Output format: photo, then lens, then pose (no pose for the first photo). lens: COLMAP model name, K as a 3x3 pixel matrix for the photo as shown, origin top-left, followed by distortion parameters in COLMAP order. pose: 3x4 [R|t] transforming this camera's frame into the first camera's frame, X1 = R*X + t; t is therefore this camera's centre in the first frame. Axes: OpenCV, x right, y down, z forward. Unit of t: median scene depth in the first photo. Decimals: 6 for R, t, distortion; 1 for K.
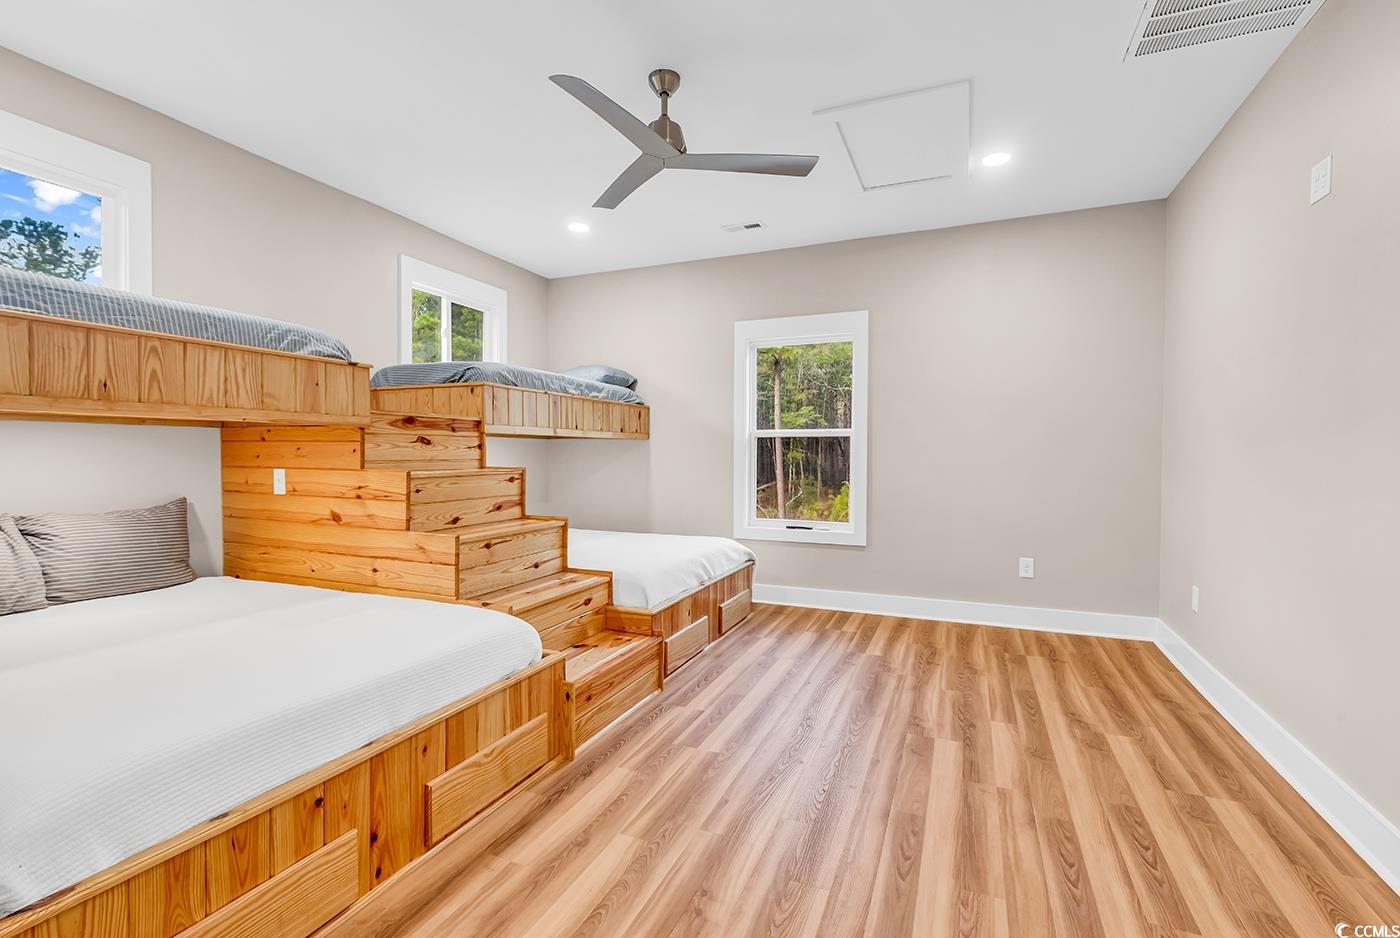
lens RADIAL K [[642.4, 0, 702.8], [0, 642.4, 461.2], [0, 0, 1]] dist [0.000919, -0.000101]
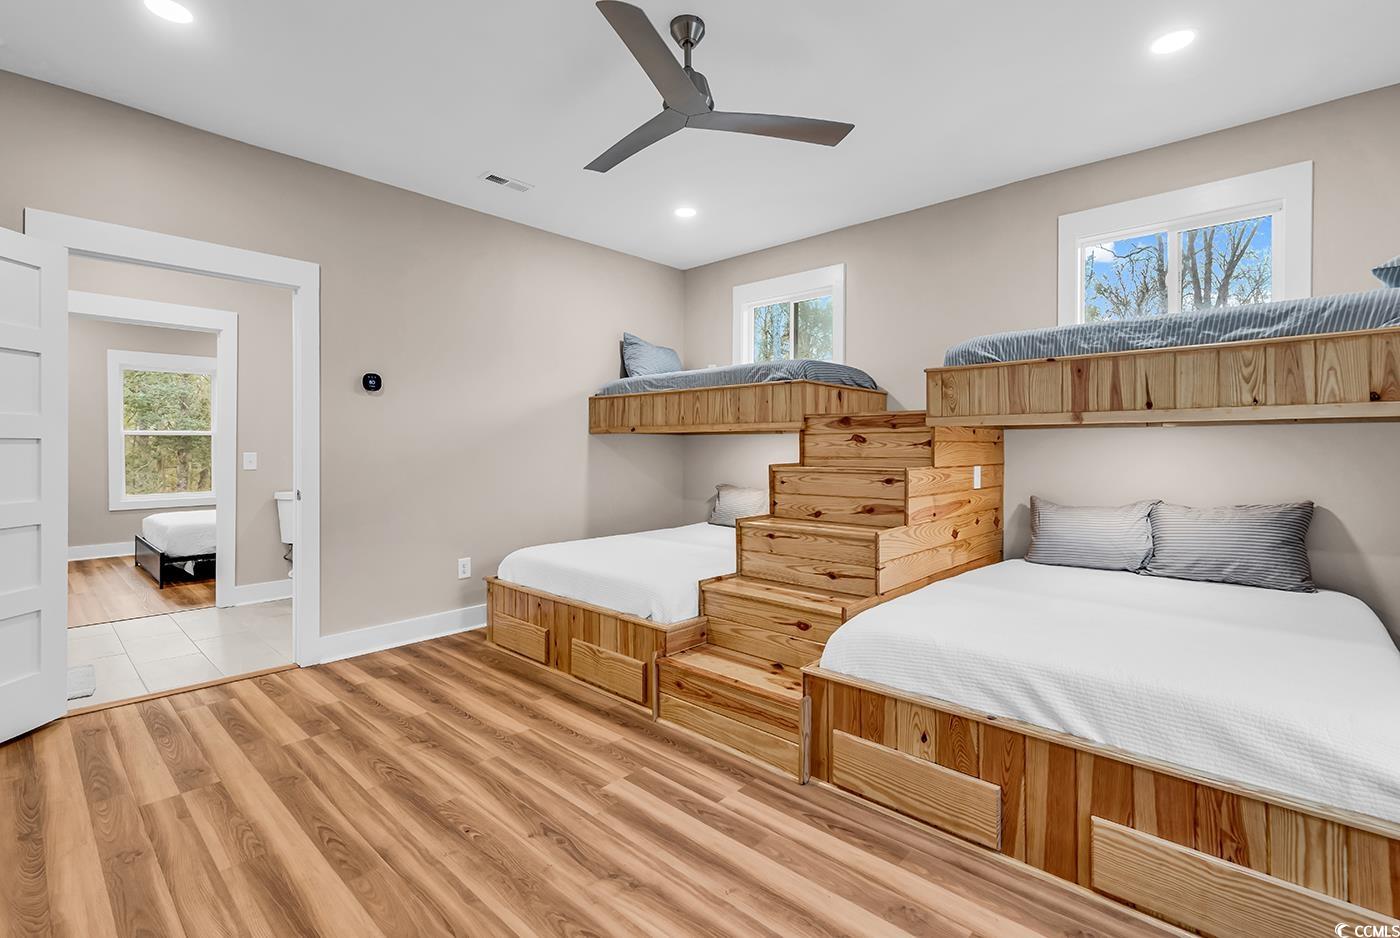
lens RADIAL K [[636.1, 0, 694.7], [0, 636.1, 442.6], [0, 0, 1]] dist [0.000096, -0.000326]
pose [[-0.355557, -0.014616, -0.934540, 0.709337], [-0.015956, 0.999827, -0.009566, -0.012797], [0.934518, 0.011510, -0.355729, 1.257937]]
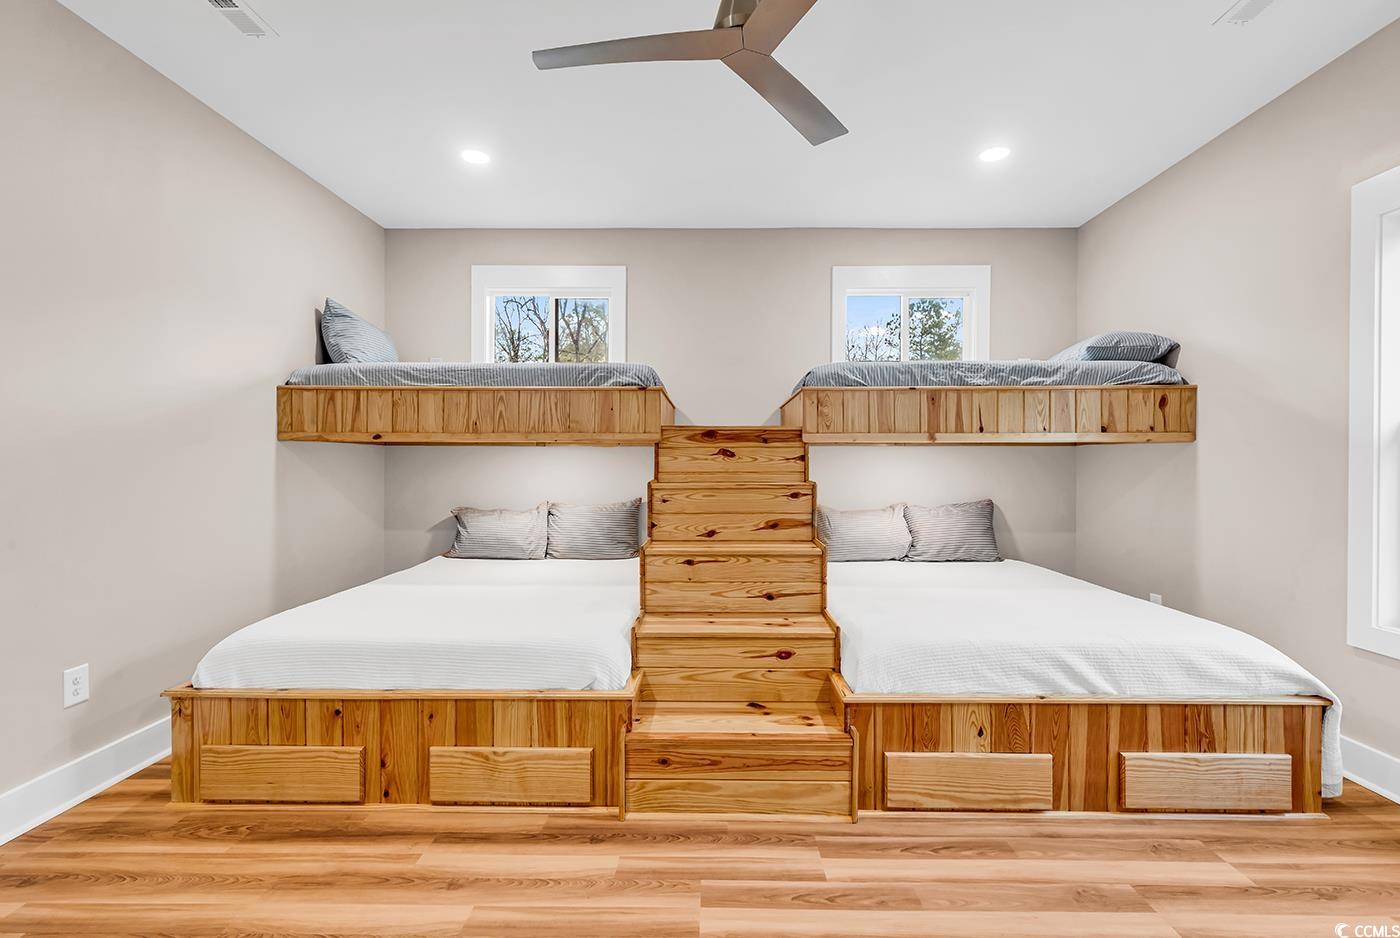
lens RADIAL K [[627.7, 0, 703.6], [0, 627.7, 463.9], [0, 0, 1]] dist [0.002794, 0.000179]
pose [[0.363674, -0.004495, -0.931516, 0.537987], [-0.011215, 0.999895, -0.009203, -0.005789], [0.931459, 0.013794, 0.363585, 0.680297]]
